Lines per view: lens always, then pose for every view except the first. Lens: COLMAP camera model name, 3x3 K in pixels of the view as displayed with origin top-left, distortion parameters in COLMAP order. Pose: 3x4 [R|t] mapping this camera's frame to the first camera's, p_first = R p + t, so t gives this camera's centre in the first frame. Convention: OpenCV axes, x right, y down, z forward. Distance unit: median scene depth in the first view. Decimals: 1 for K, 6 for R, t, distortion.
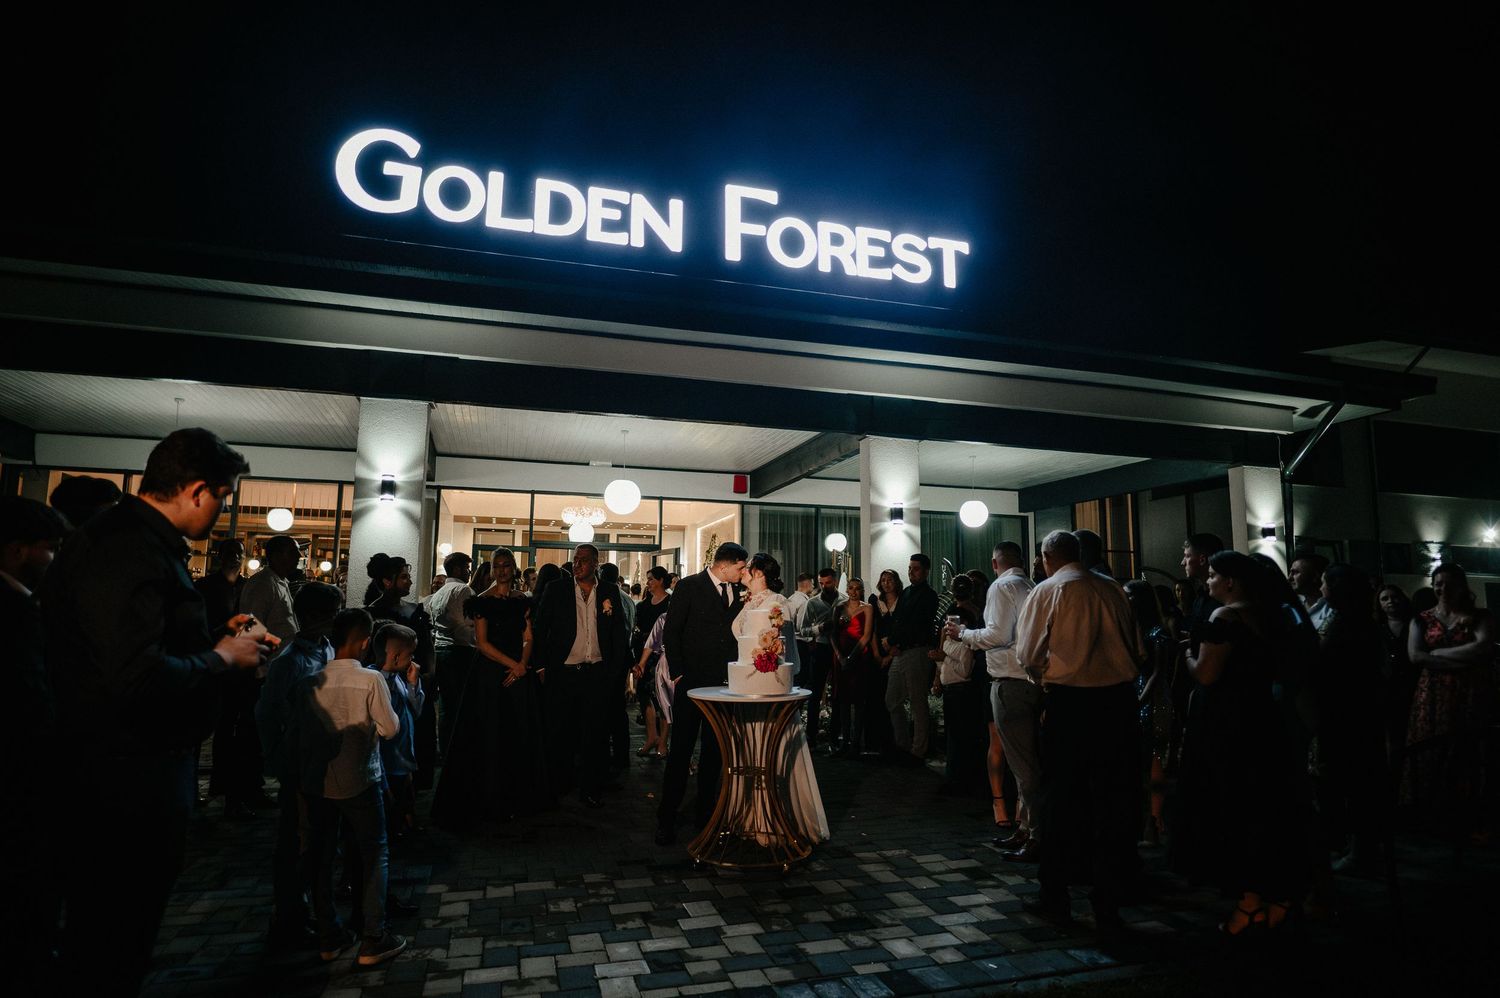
lens RADIAL K [[859.4, 0, 746.1], [0, 859.4, 505.0], [0, 0, 1]] dist [-0.032279, 0.002715]
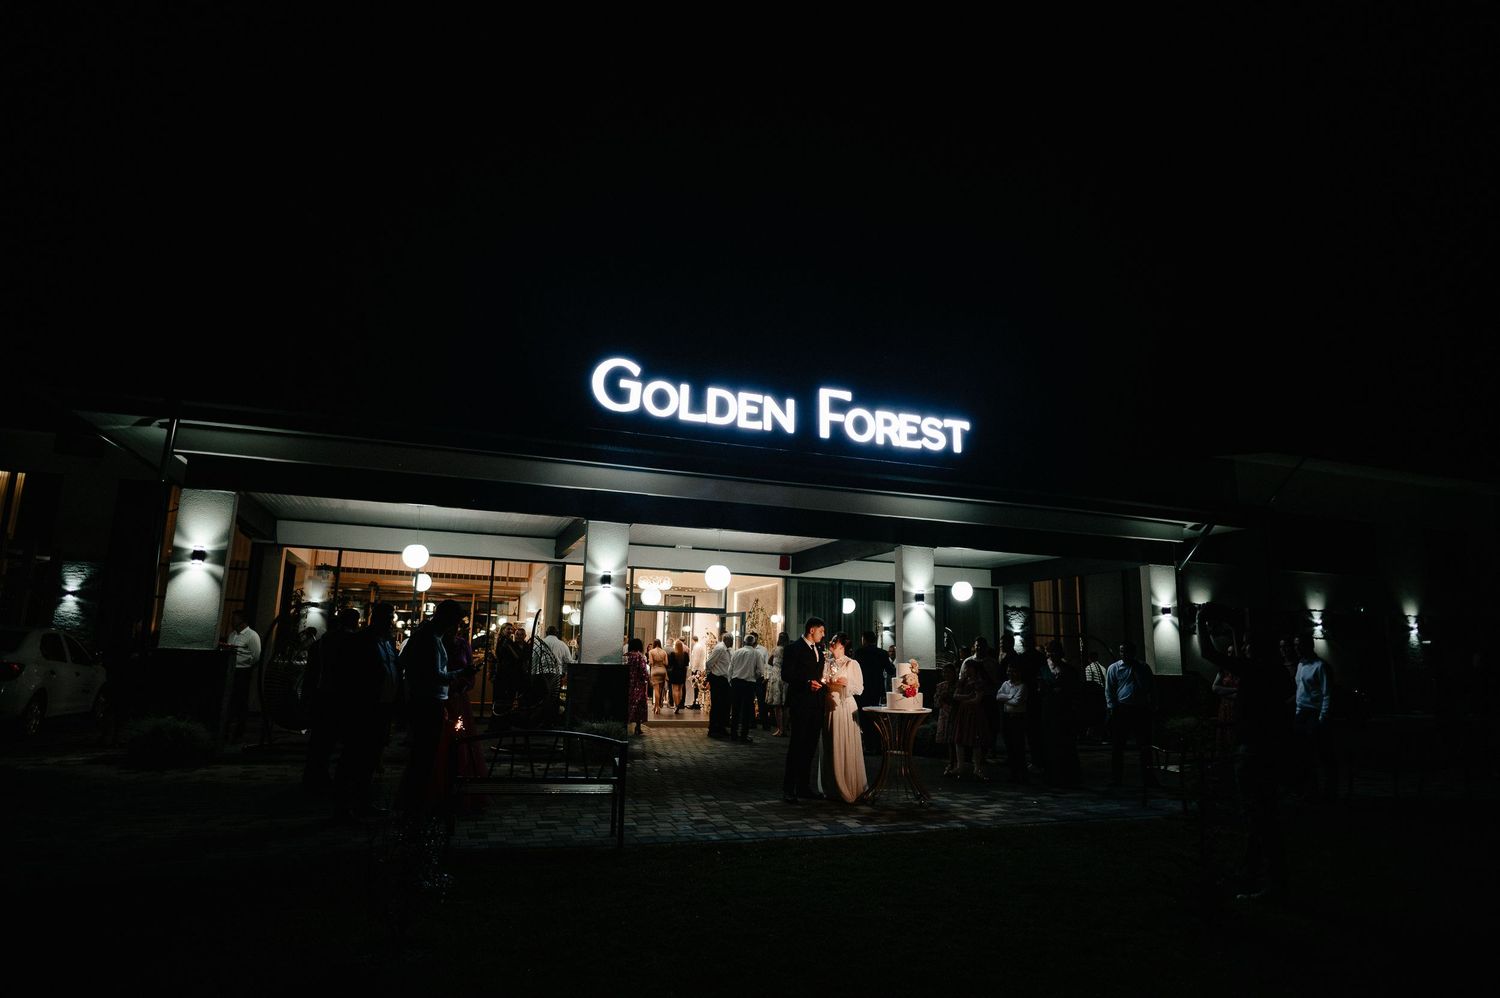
lens RADIAL K [[862.1, 0, 750.0], [0, 862.1, 499.0], [0, 0, 1]] dist [-0.031531, 0.000461]
pose [[0.998361, 0.022879, 0.052461, -0.227638], [-0.019754, 0.998043, -0.059332, -0.074102], [-0.053716, 0.058198, 0.996859, -0.554675]]
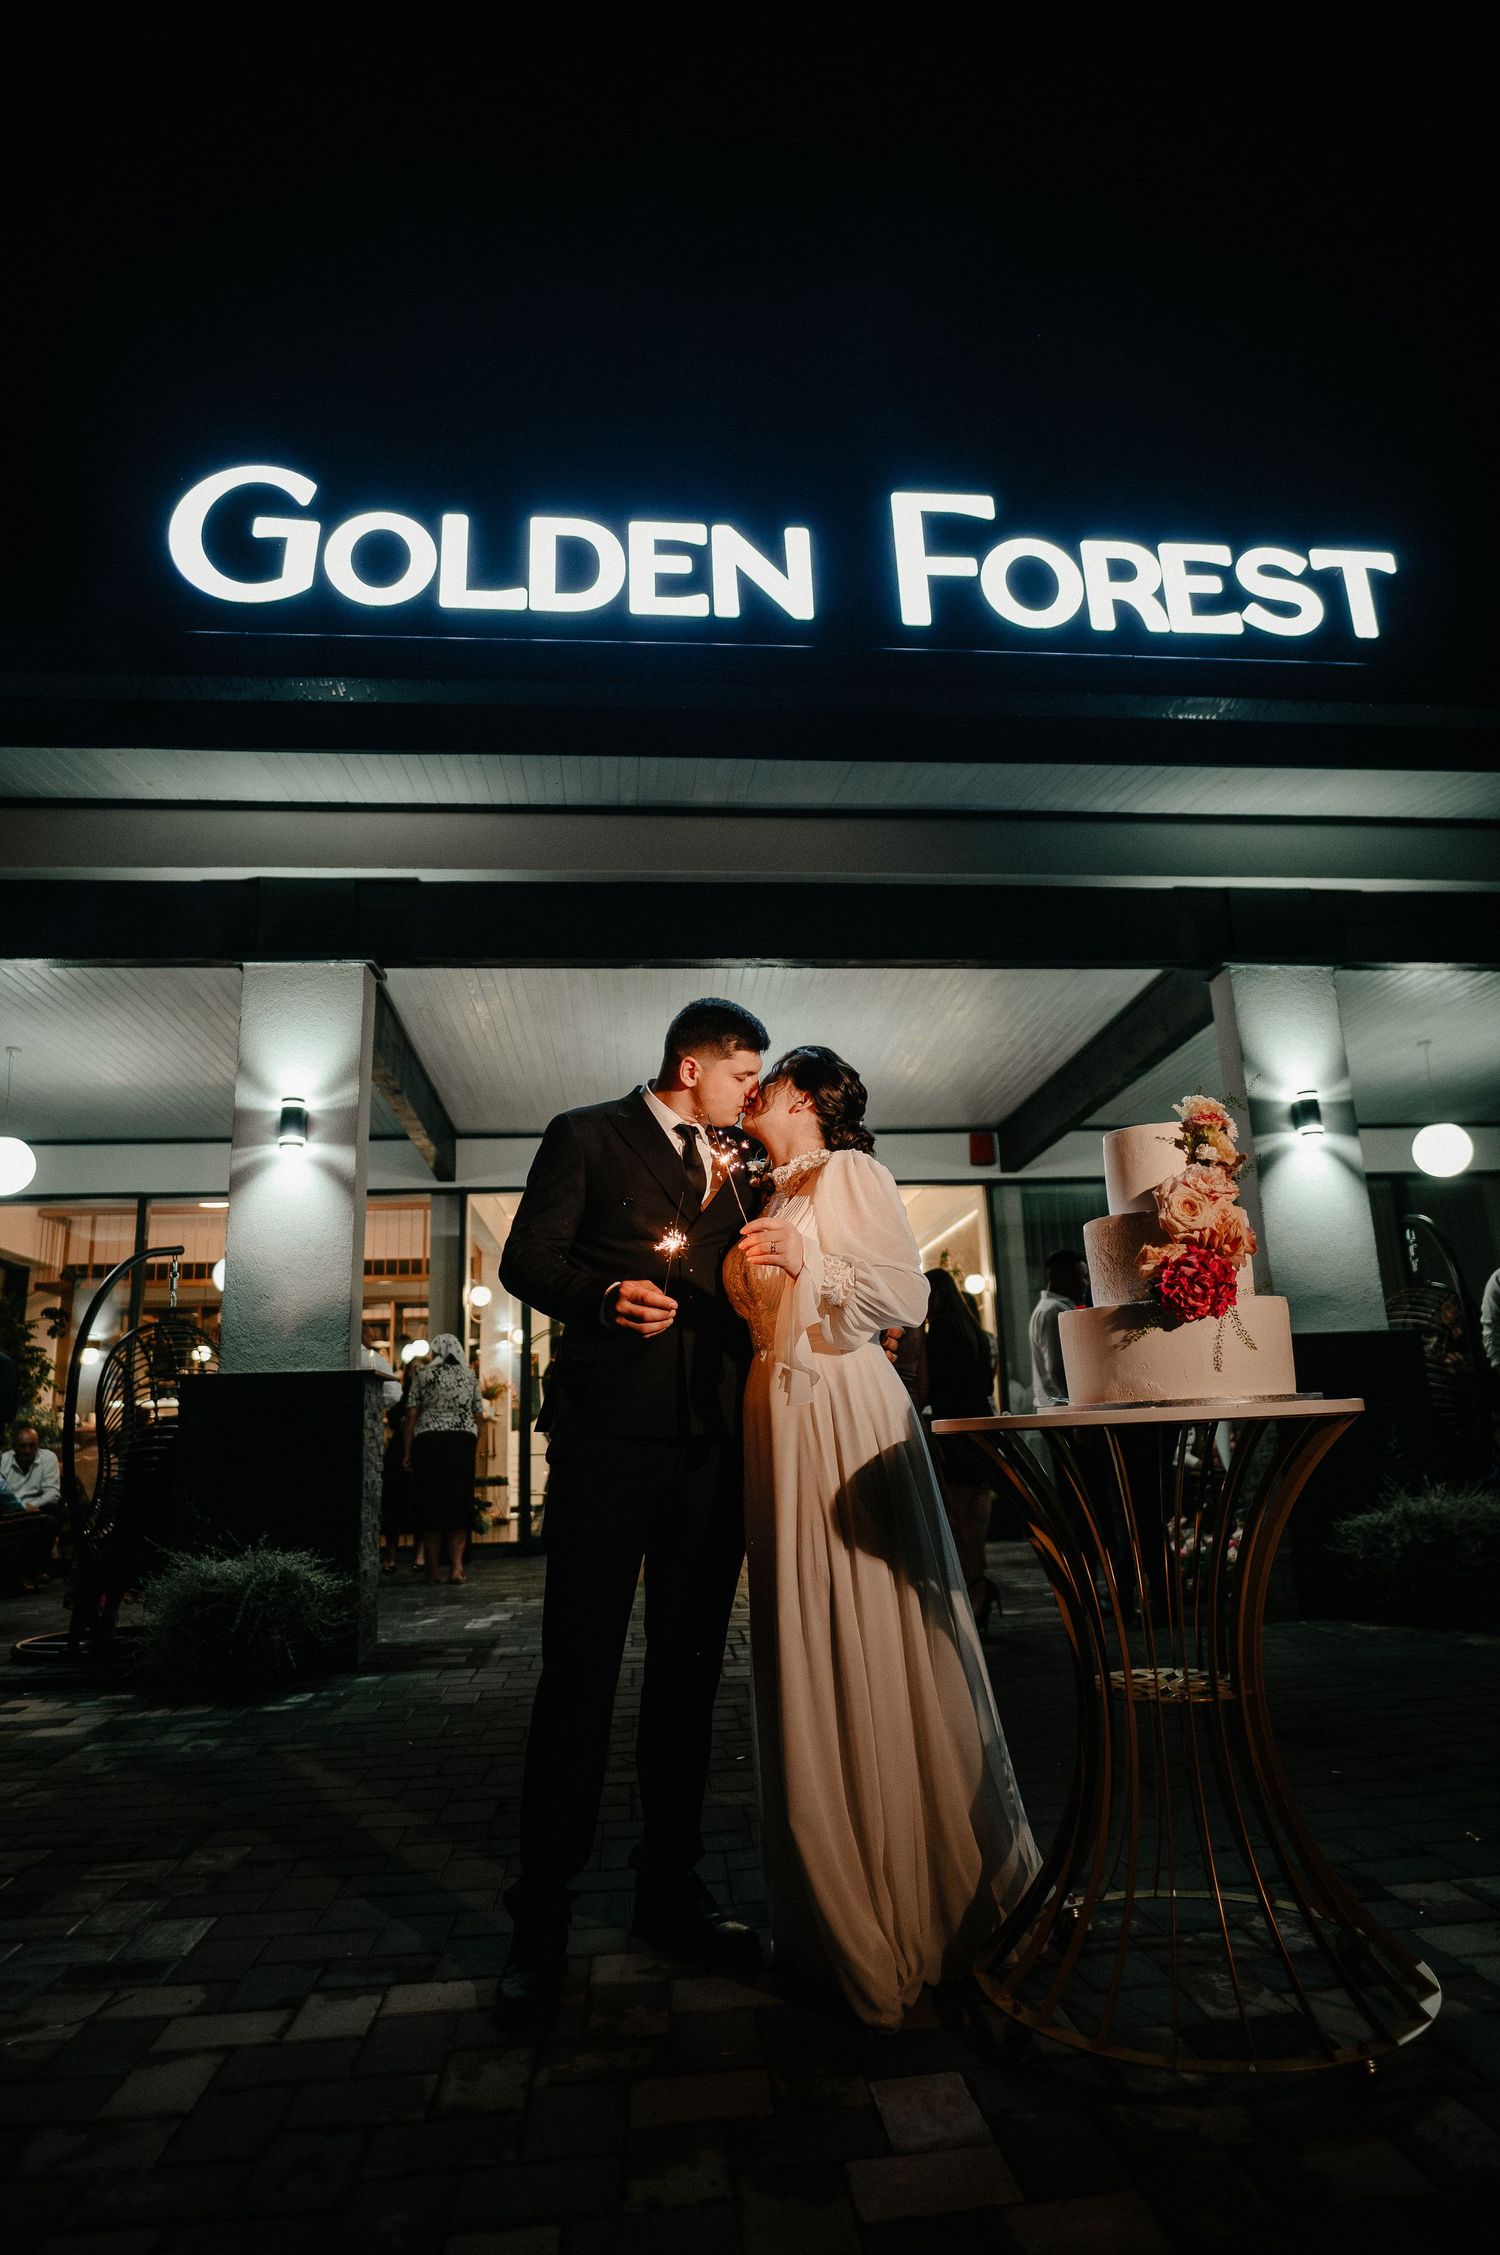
lens RADIAL K [[1292.0, 0, 760.1], [0, 1292.0, 1138.6], [0, 0, 1]] dist [-0.032279, 0.002715]
pose [[0.980422, -0.091389, -0.174416, -0.001576], [0.072214, 0.990934, -0.113292, 0.092763], [0.183188, 0.098478, 0.978133, 0.262878]]
